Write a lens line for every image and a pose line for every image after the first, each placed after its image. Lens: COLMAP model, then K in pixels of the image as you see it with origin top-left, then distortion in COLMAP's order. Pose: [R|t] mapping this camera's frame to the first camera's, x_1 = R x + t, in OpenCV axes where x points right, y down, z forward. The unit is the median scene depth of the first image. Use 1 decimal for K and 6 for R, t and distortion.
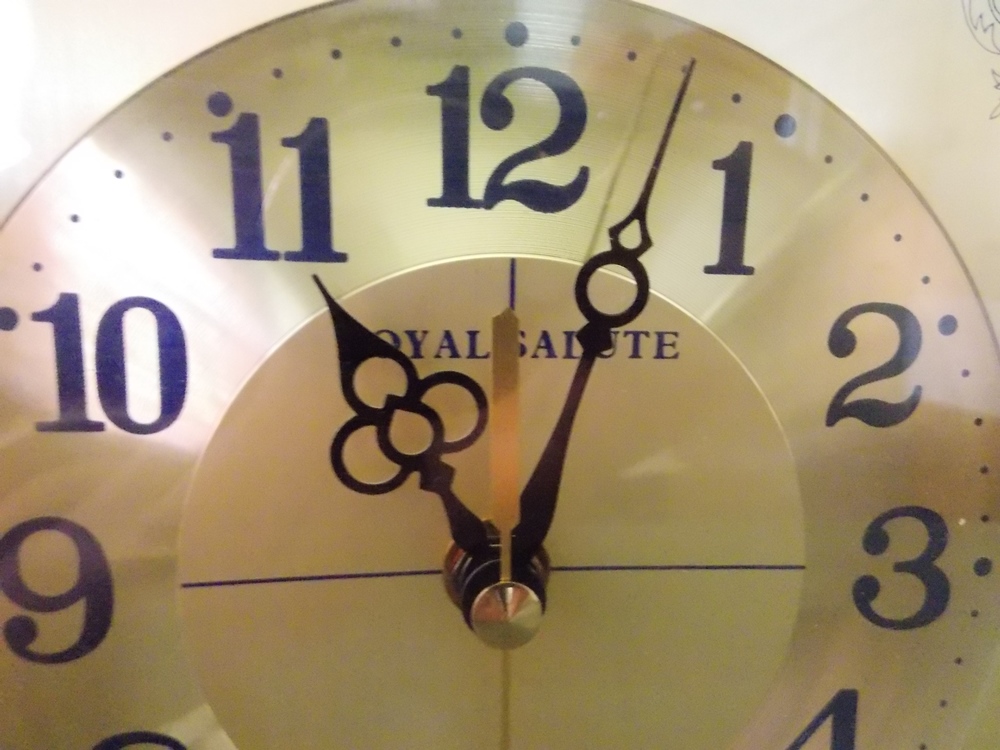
lens RADIAL K [[876.5, 0, 502.3], [0, 876.5, 395.0], [0, 0, 1]] dist [0.082141, -0.002377]
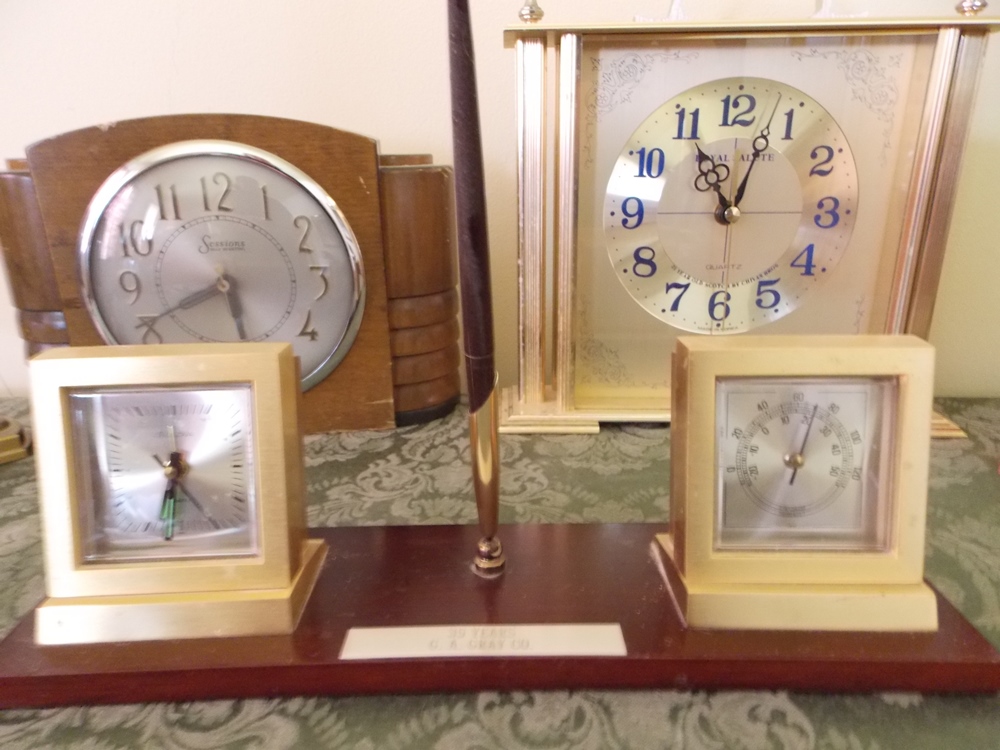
lens RADIAL K [[806.9, 0, 500.0], [0, 806.9, 358.2], [0, 0, 1]] dist [0.105571, -0.002552]
pose [[0.994704, 0.012996, -0.101961, -0.760775], [-0.000874, 0.993008, 0.118043, 0.478150], [0.102782, -0.117329, 0.987760, -3.449215]]
